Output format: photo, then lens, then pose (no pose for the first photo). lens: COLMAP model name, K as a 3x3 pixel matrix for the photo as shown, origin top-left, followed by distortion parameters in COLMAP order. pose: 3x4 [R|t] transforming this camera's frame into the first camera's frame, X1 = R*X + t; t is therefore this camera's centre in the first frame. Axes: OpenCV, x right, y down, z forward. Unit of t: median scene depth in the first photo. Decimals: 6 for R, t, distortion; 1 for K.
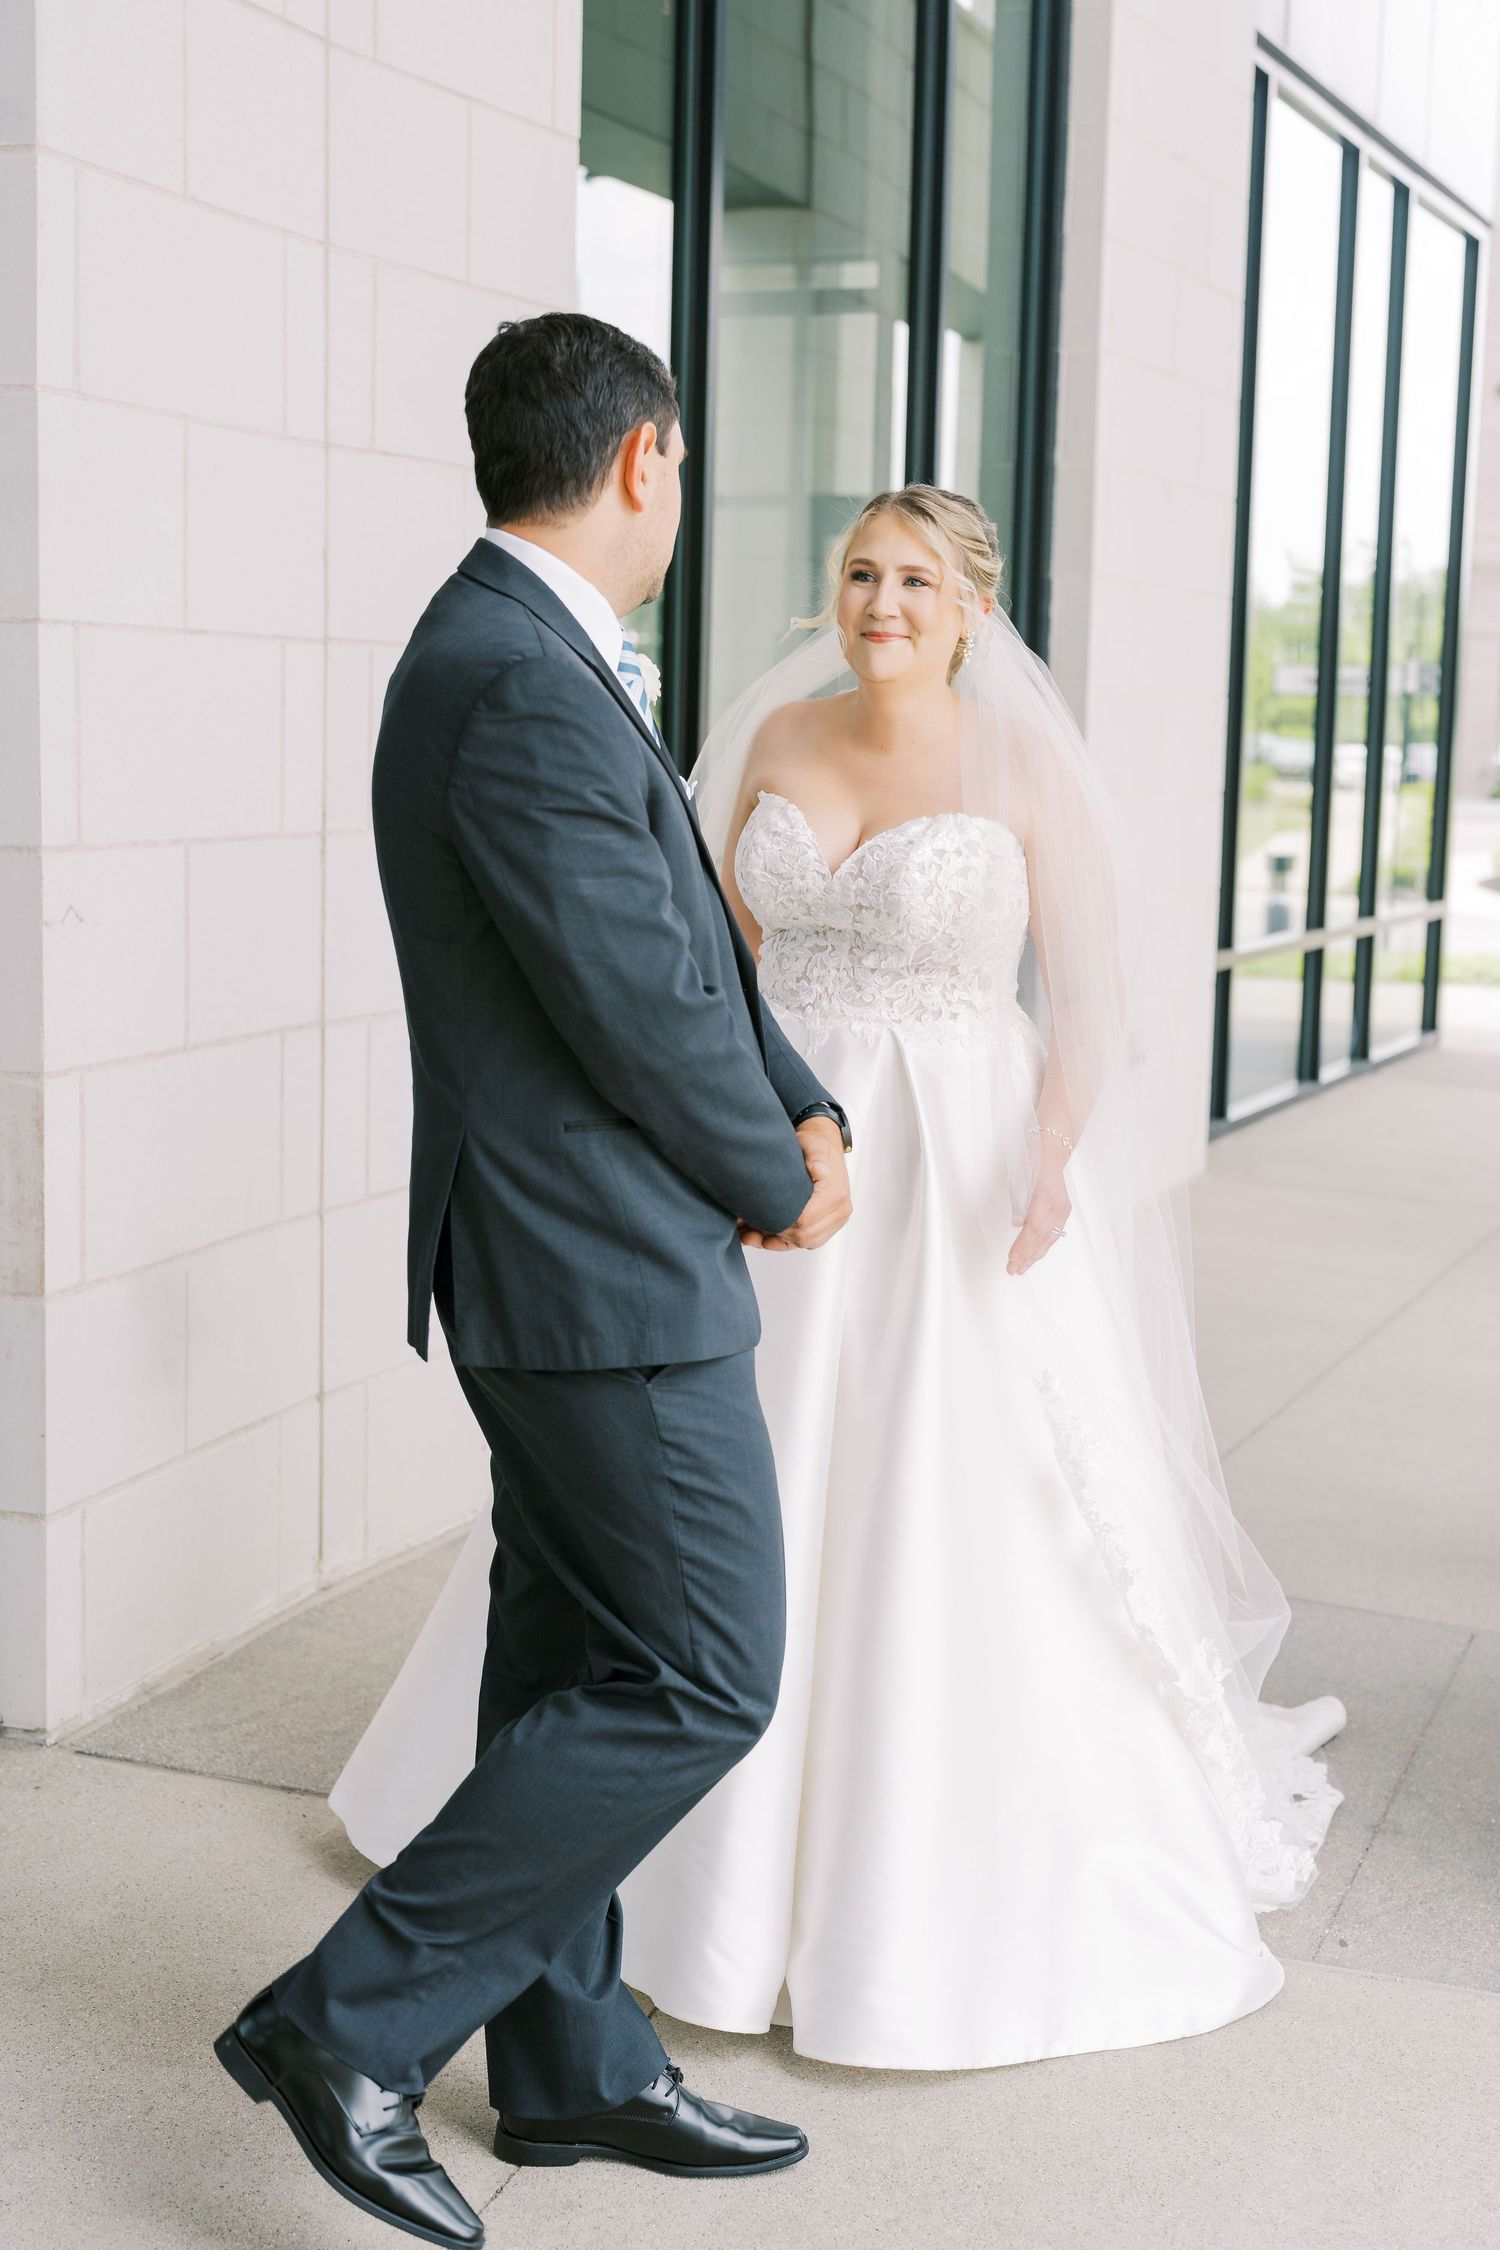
lens RADIAL K [[3011.0, 0, 696.3], [0, 3011.0, 1116.4], [0, 0, 1]] dist [0.001203, 0.010844]
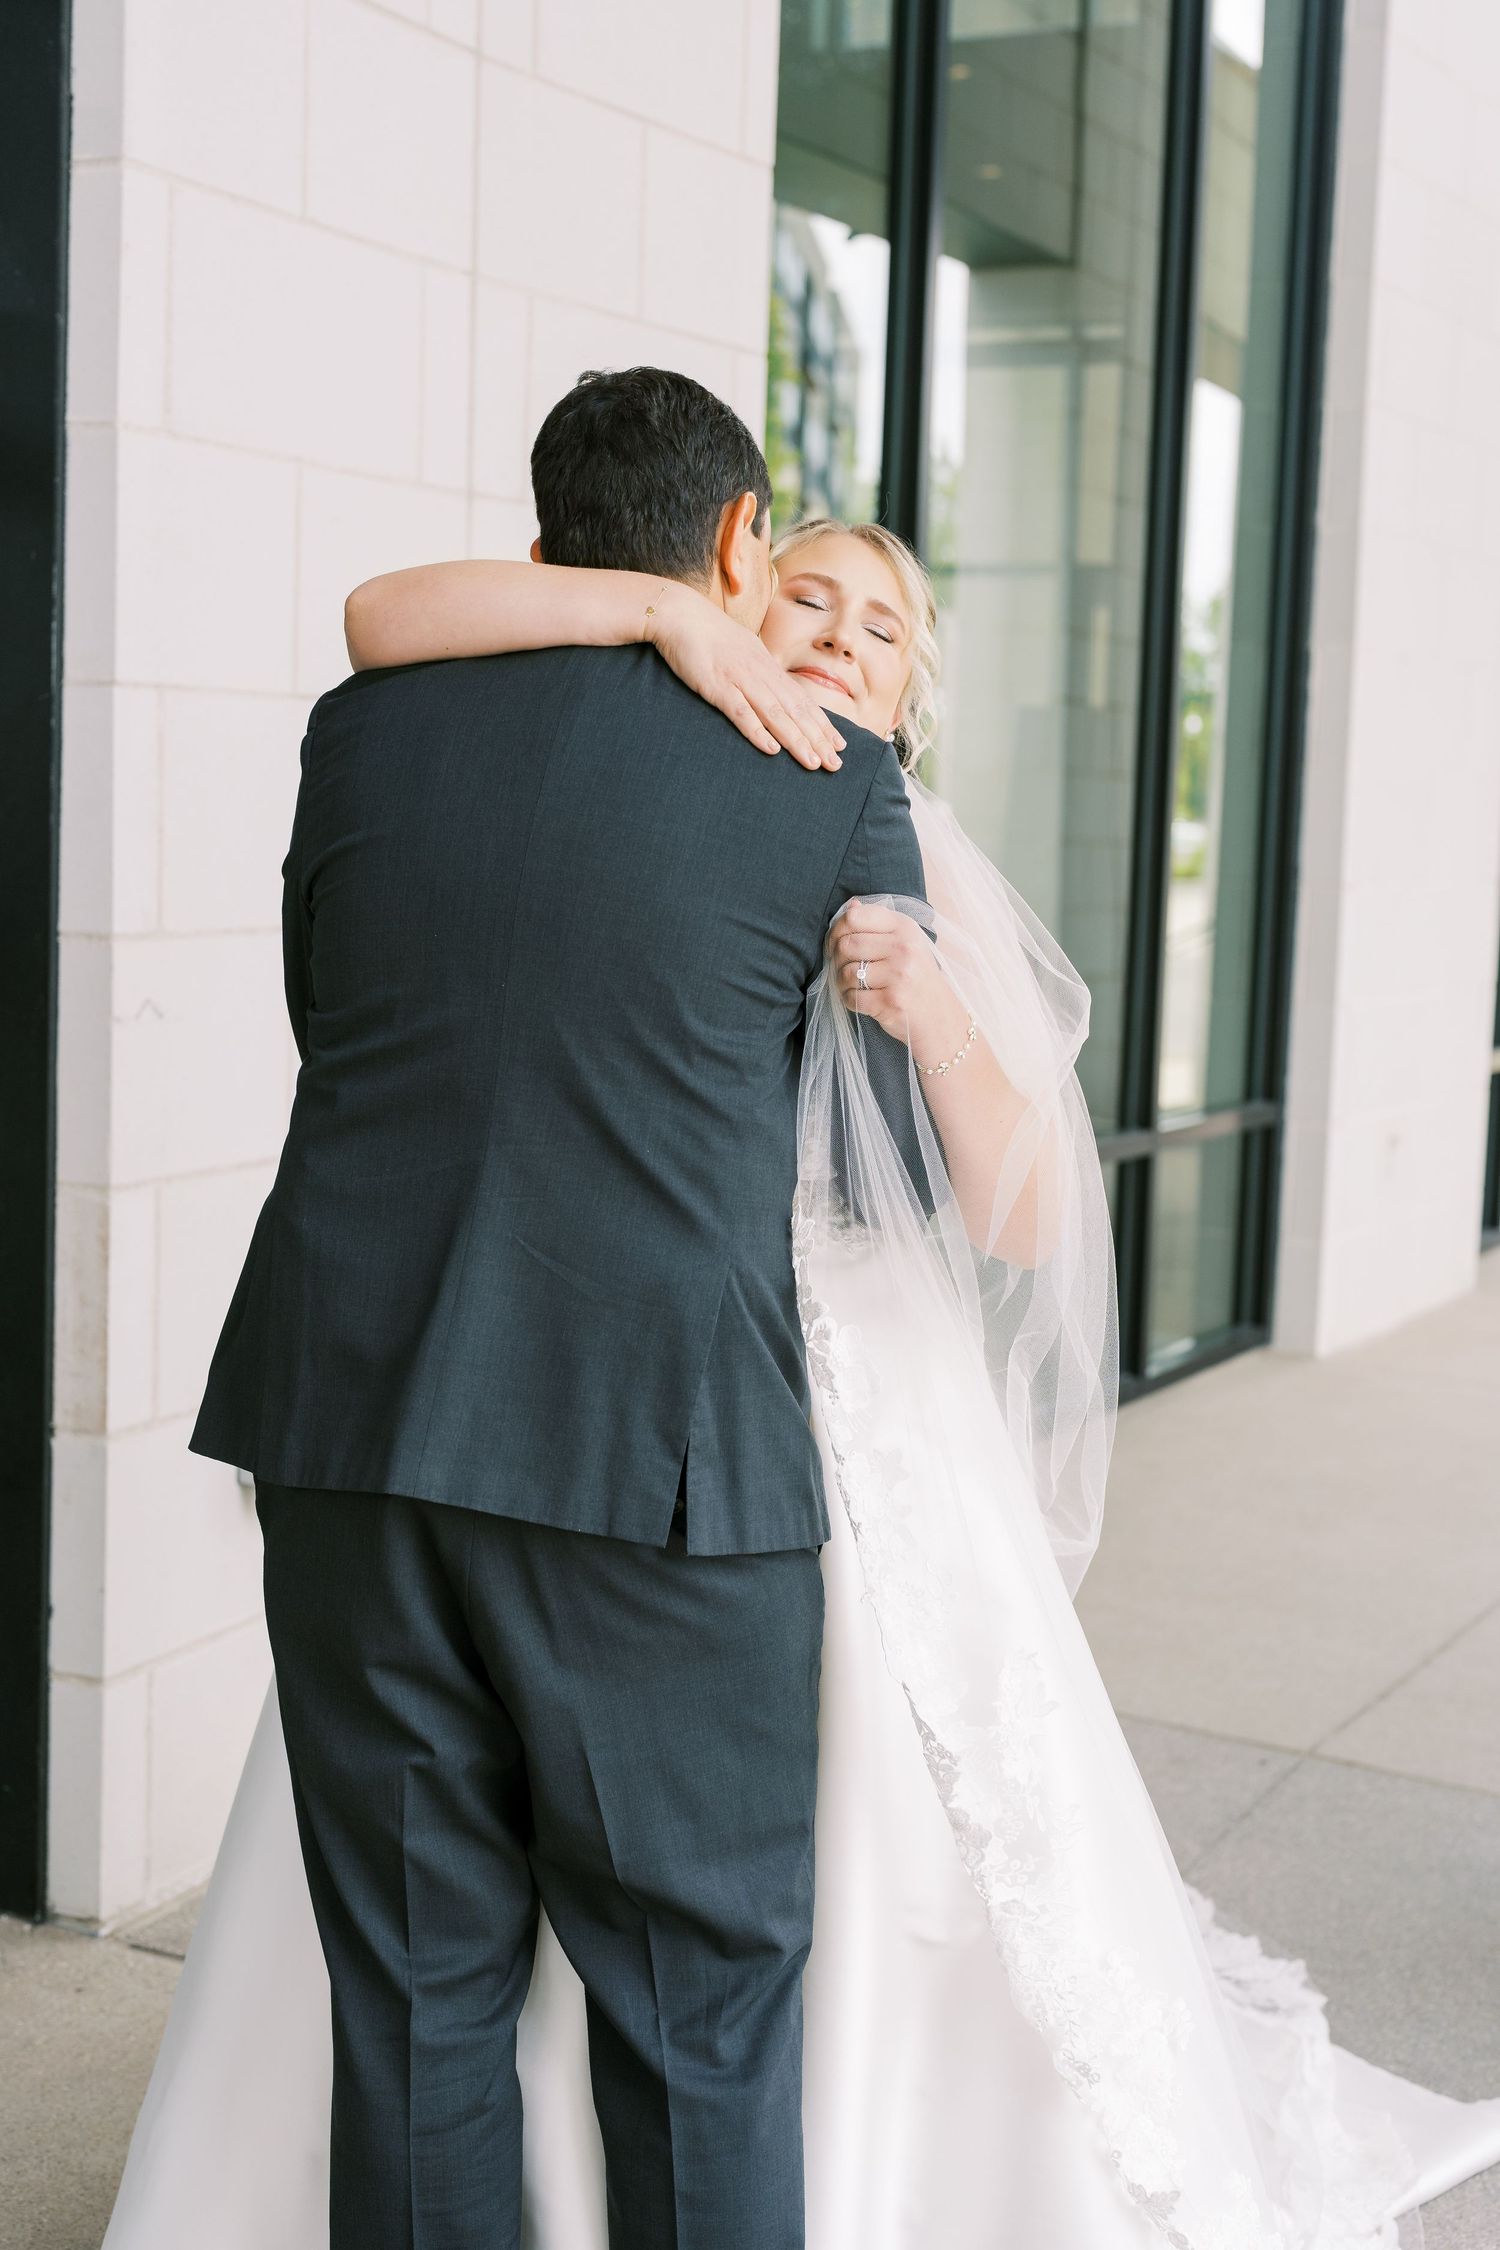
lens RADIAL K [[3011.0, 0, 696.3], [0, 3011.0, 1116.4], [0, 0, 1]] dist [0.001203, 0.010844]
pose [[0.995248, 0.019497, -0.095405, 0.034611], [-0.021826, 0.999487, -0.023431, -0.014768], [0.094899, 0.025402, 0.995163, 0.102101]]
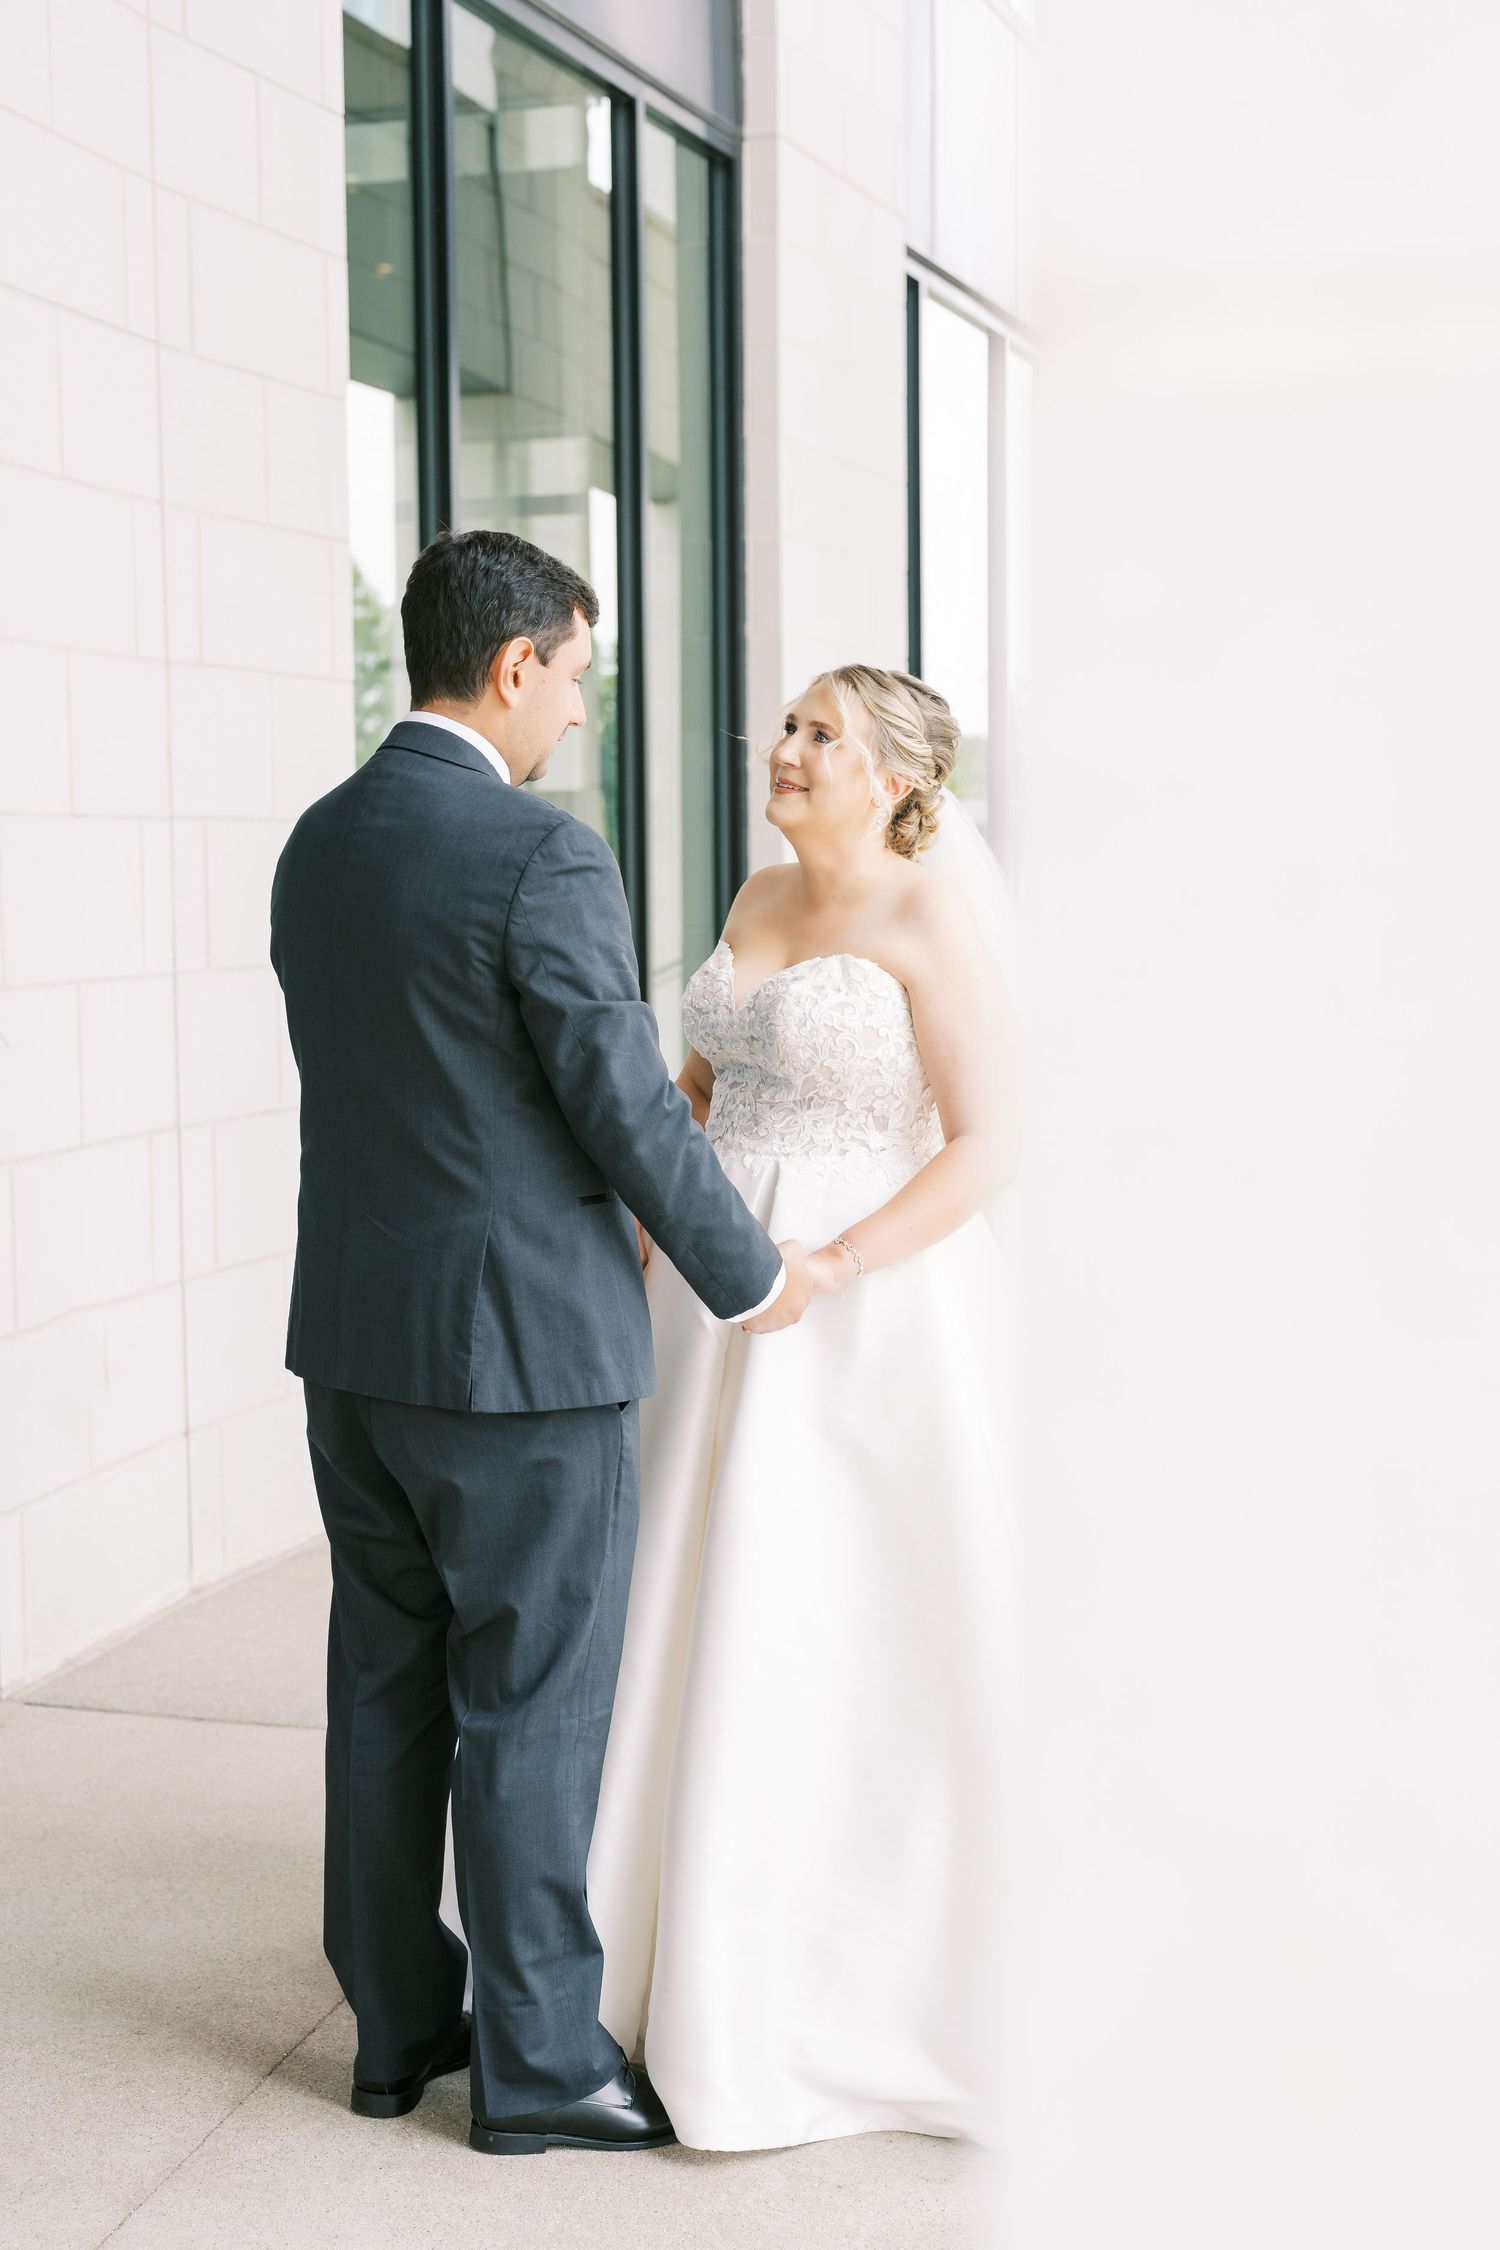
lens RADIAL K [[3128.7, 0, 681.2], [0, 3128.7, 1127.1], [0, 0, 1]] dist [0.013658, -0.026965]
pose [[0.995017, -0.040643, 0.091042, -0.035737], [0.044801, 0.998022, -0.044102, 0.034119], [-0.089069, 0.047961, 0.994870, -0.285793]]
